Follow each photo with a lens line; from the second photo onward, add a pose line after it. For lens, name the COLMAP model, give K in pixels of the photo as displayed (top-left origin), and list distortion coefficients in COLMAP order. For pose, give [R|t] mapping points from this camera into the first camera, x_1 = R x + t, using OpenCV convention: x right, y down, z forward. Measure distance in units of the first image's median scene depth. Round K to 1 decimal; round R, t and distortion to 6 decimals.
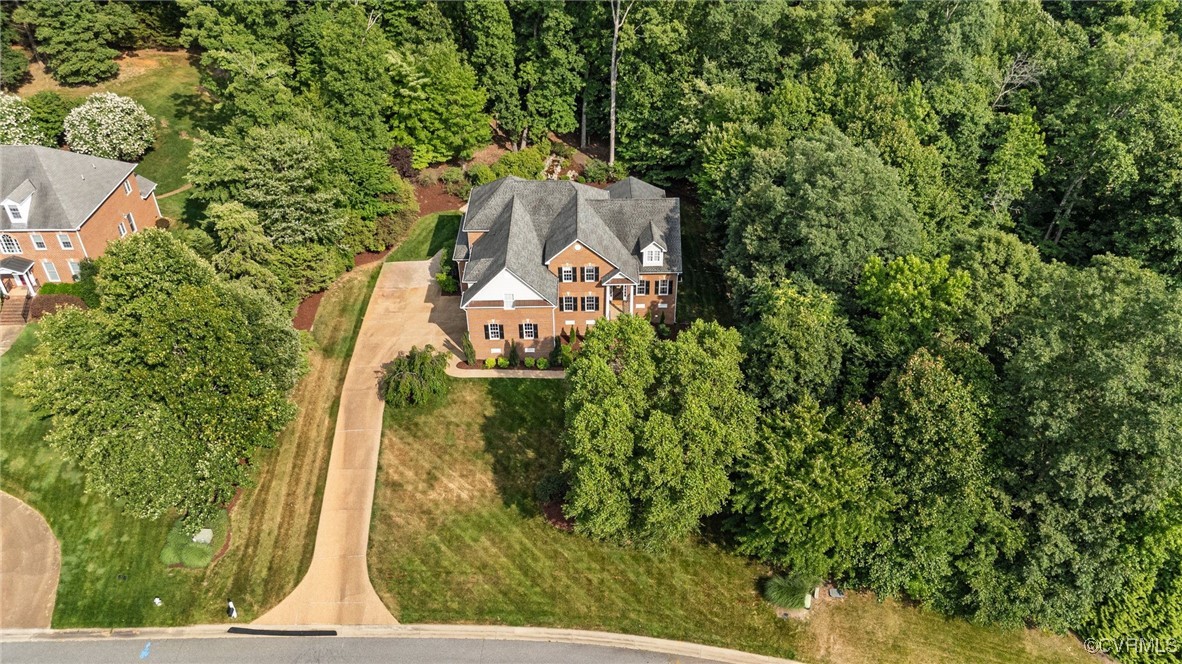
lens RADIAL K [[876.6, 0, 591.3], [0, 876.6, 334.3], [0, 0, 1]] dist [0.005807, -0.003504]
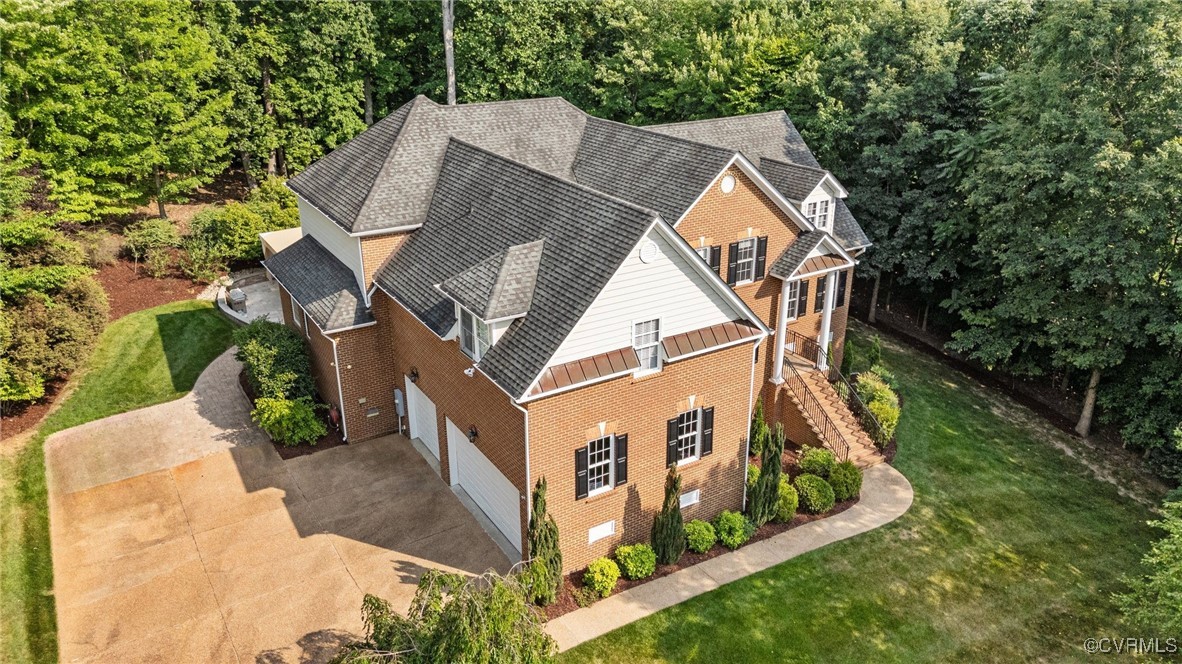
lens RADIAL K [[876.6, 0, 592.6], [0, 876.6, 327.4], [0, 0, 1]] dist [0.005807, -0.003504]
pose [[0.854450, -0.186902, 0.484750, -0.238581], [0.305295, 0.935587, -0.177405, 0.004589], [-0.420368, 0.299575, 0.856473, 0.685437]]
